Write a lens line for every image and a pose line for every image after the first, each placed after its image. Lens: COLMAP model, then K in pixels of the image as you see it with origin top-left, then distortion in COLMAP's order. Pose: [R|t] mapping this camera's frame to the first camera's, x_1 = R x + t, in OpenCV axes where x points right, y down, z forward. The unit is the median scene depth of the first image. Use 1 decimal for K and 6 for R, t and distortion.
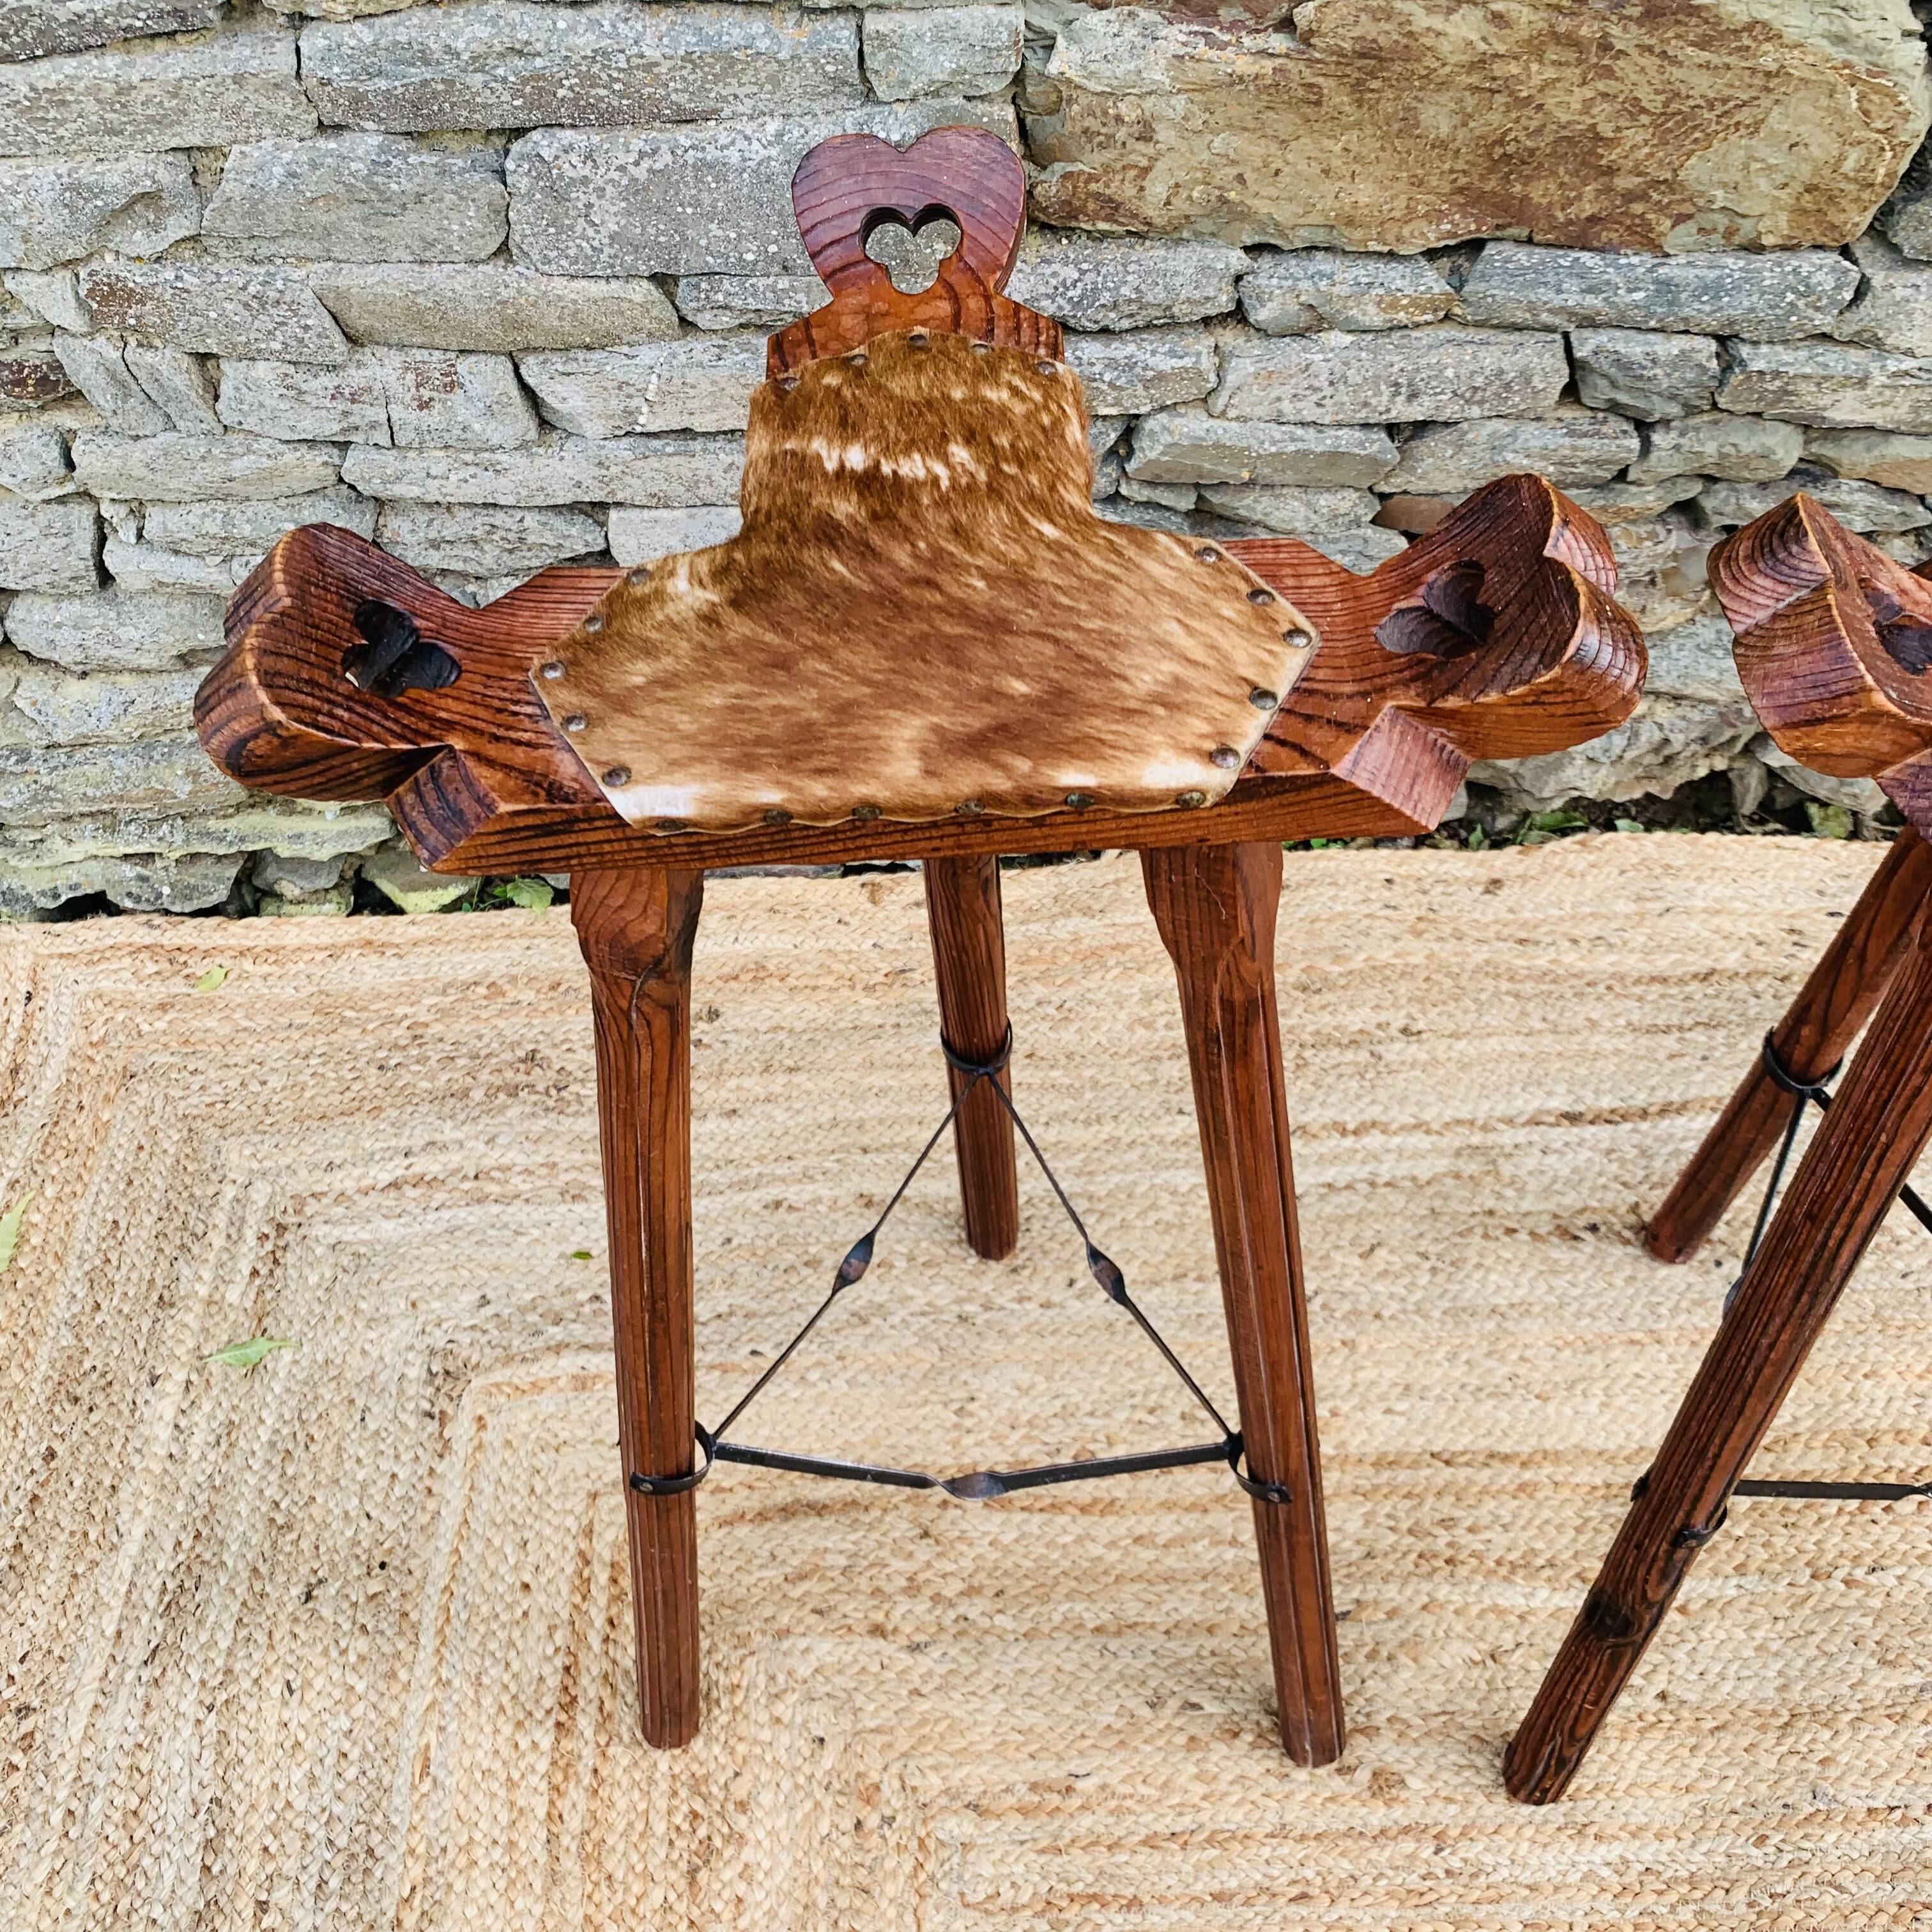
lens RADIAL K [[1983.7, 0, 968.6], [0, 1983.7, 939.2], [0, 0, 1]] dist [0.005617, 0.000586]
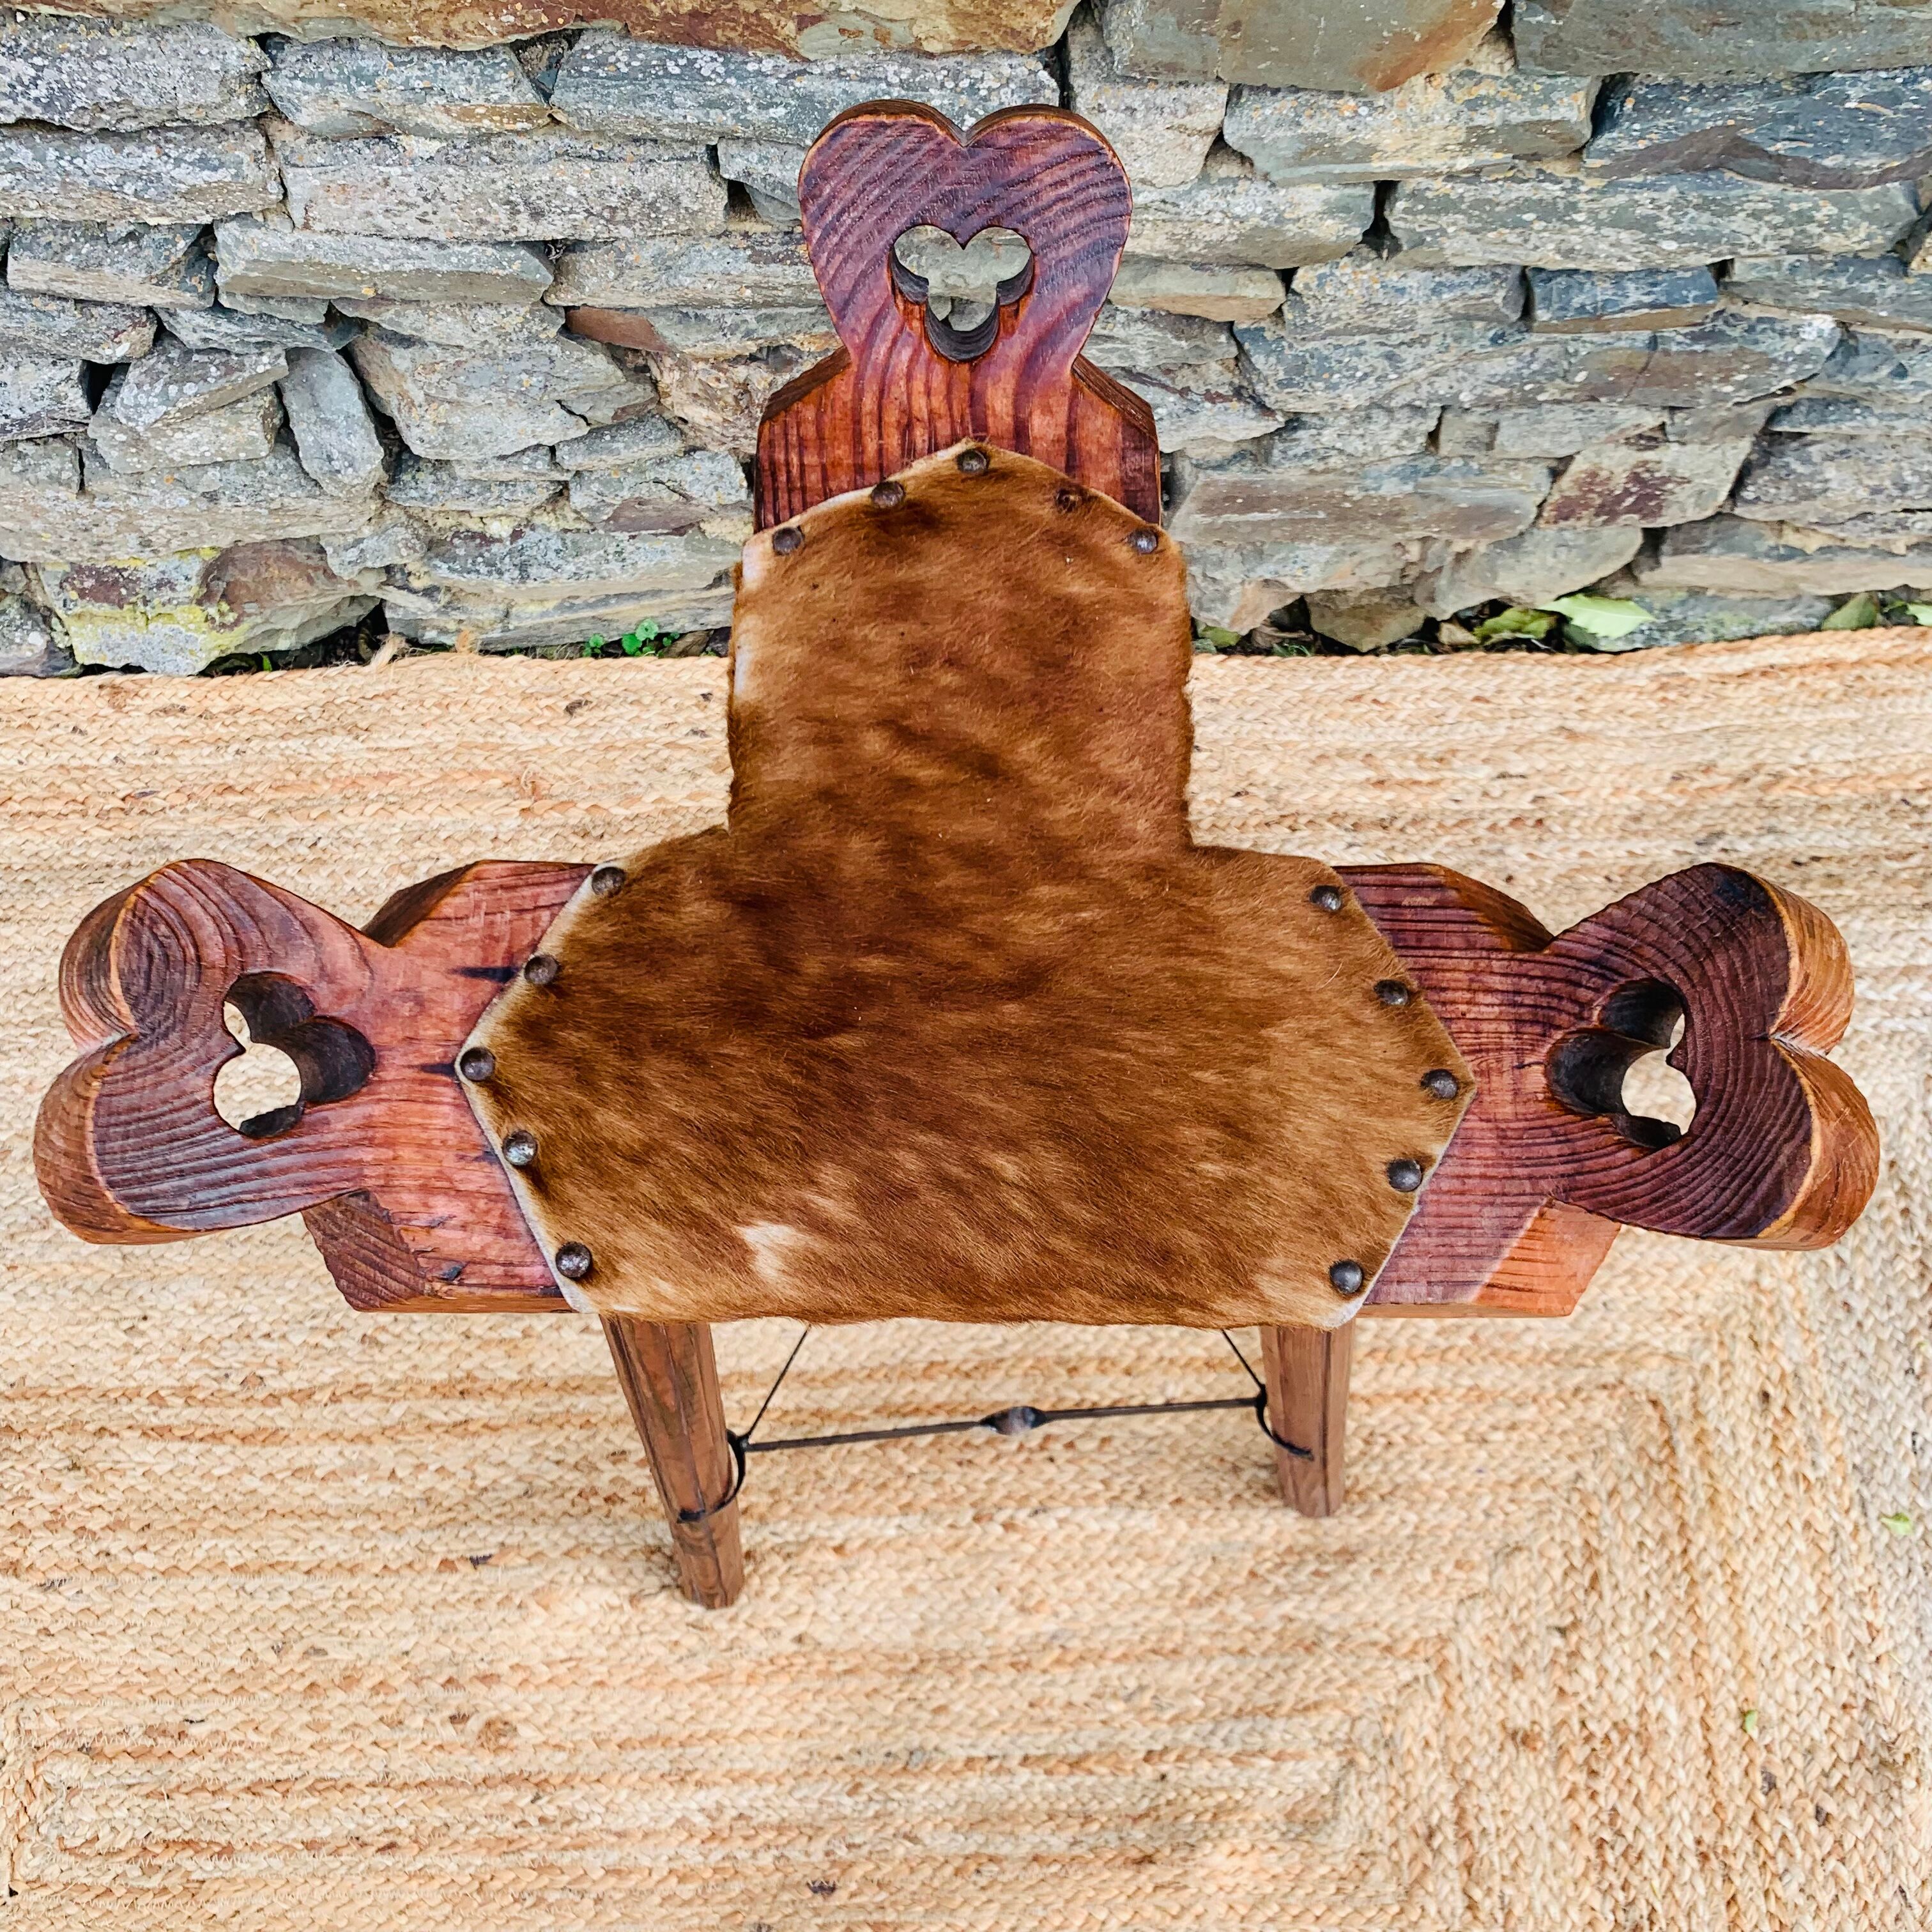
lens RADIAL K [[1988.8, 0, 971.1], [0, 1988.8, 955.5], [0, 0, 1]] dist [-0.015272, 0.028126]
pose [[0.999516, 0.013000, 0.028265, 0.392088], [-0.021269, 0.948571, 0.315848, -0.255648], [-0.022705, -0.316296, 0.948389, 0.154378]]
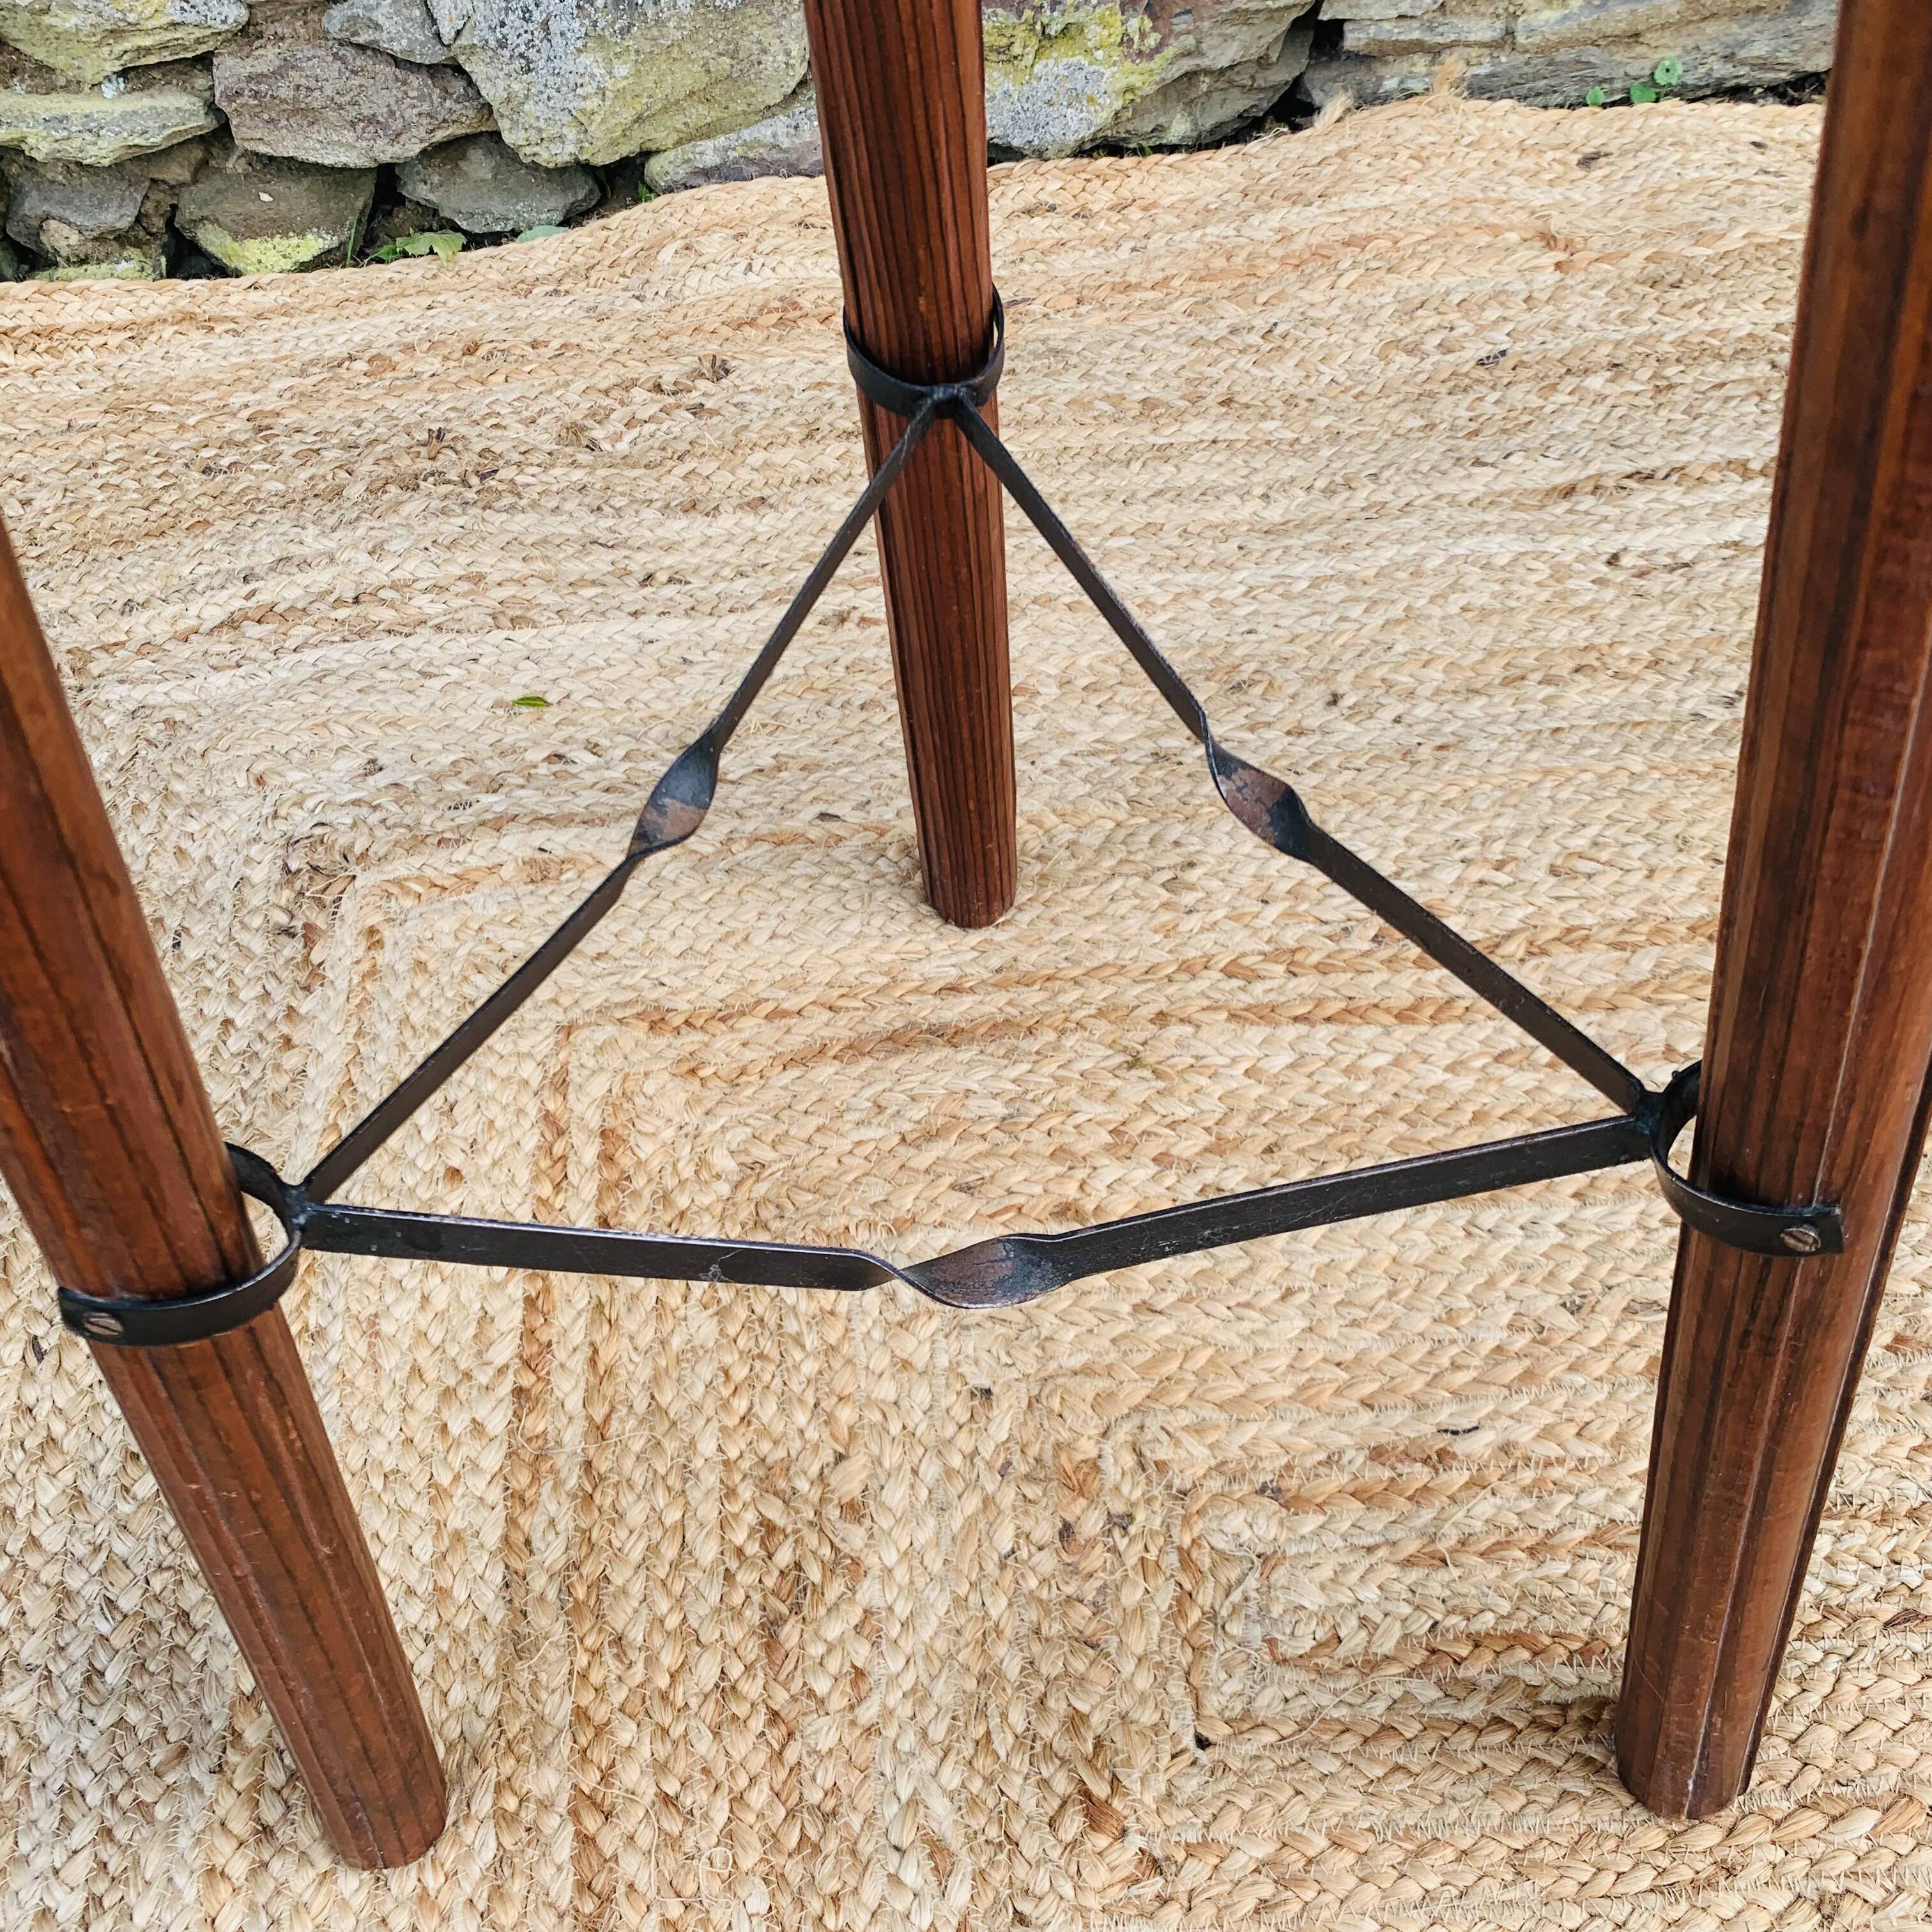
lens RADIAL K [[1964.5, 0, 971.2], [0, 1964.5, 952.9], [0, 0, 1]] dist [0.025306, -0.038527]
pose [[0.999164, -0.040576, 0.004952, -0.073272], [0.040246, 0.997694, 0.054652, 0.239174], [-0.007158, -0.054407, 0.998493, 0.435116]]
